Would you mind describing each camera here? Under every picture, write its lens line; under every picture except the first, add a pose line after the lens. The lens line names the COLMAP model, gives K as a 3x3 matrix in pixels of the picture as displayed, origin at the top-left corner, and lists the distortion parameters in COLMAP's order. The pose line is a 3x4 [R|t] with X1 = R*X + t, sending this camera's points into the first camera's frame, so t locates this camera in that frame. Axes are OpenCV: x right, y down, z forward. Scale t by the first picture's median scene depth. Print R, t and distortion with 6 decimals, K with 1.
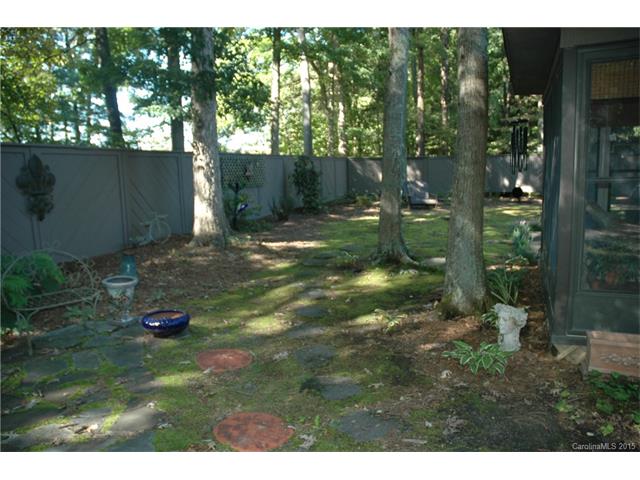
lens RADIAL K [[499.4, 0, 320.1], [0, 499.4, 242.9], [0, 0, 1]] dist [-0.105122, 0.014926]
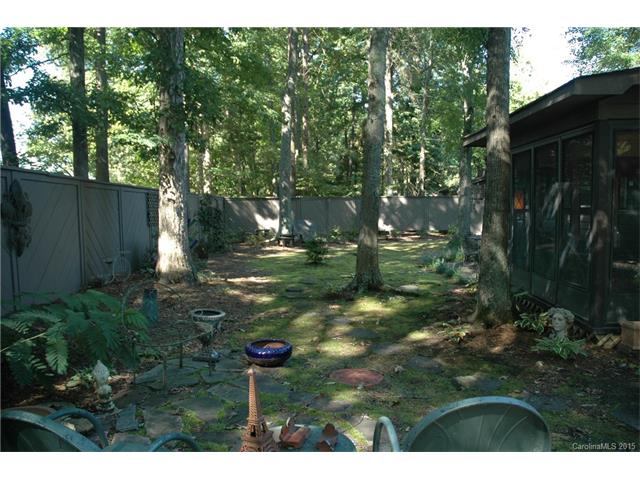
lens RADIAL K [[499.4, 0, 350.5], [0, 499.4, 236.7], [0, 0, 1]] dist [-0.105122, 0.014926]
pose [[0.929308, -0.007223, 0.369234, -0.301865], [0.042629, 0.995224, -0.087822, 0.015807], [-0.366836, 0.097354, 0.925178, 0.002525]]
